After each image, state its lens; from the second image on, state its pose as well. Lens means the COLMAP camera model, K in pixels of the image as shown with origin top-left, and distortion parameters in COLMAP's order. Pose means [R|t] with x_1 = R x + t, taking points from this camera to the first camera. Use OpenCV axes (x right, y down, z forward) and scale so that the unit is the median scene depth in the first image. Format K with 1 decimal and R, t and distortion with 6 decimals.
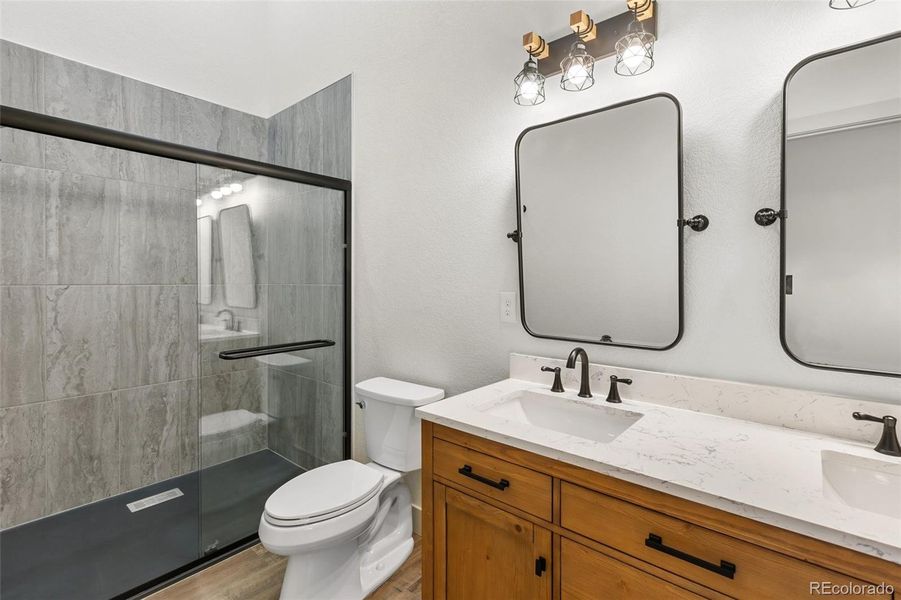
lens RADIAL K [[416.0, 0, 456.4], [0, 416.0, 287.7], [0, 0, 1]] dist [0.001704, -0.000322]
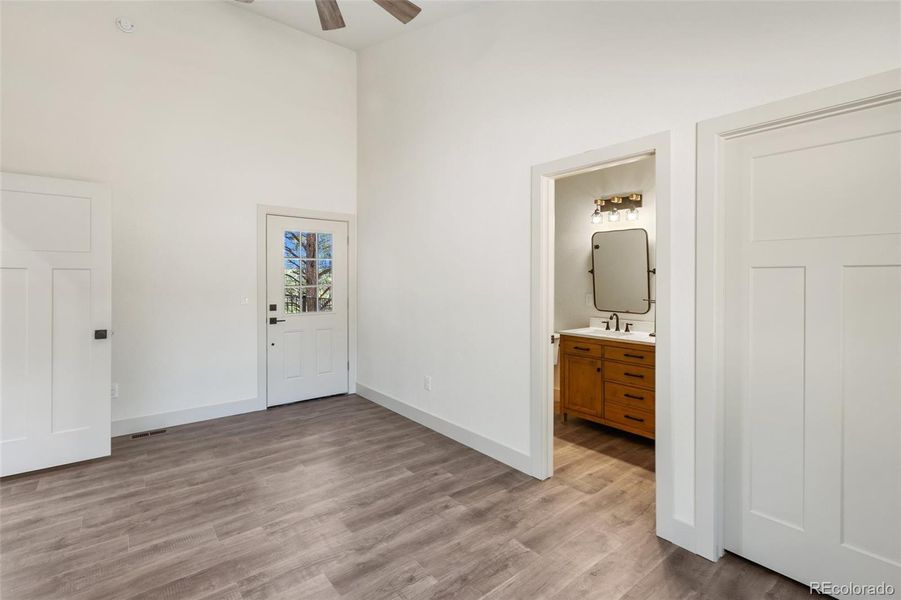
lens RADIAL K [[416.0, 0, 456.4], [0, 416.0, 287.7], [0, 0, 1]] dist [0.001704, -0.000322]
pose [[0.983317, -0.000206, -0.181901, -0.262784], [0.000060, 1.000000, -0.000807, -0.030961], [0.181901, 0.000782, 0.983317, -2.064078]]
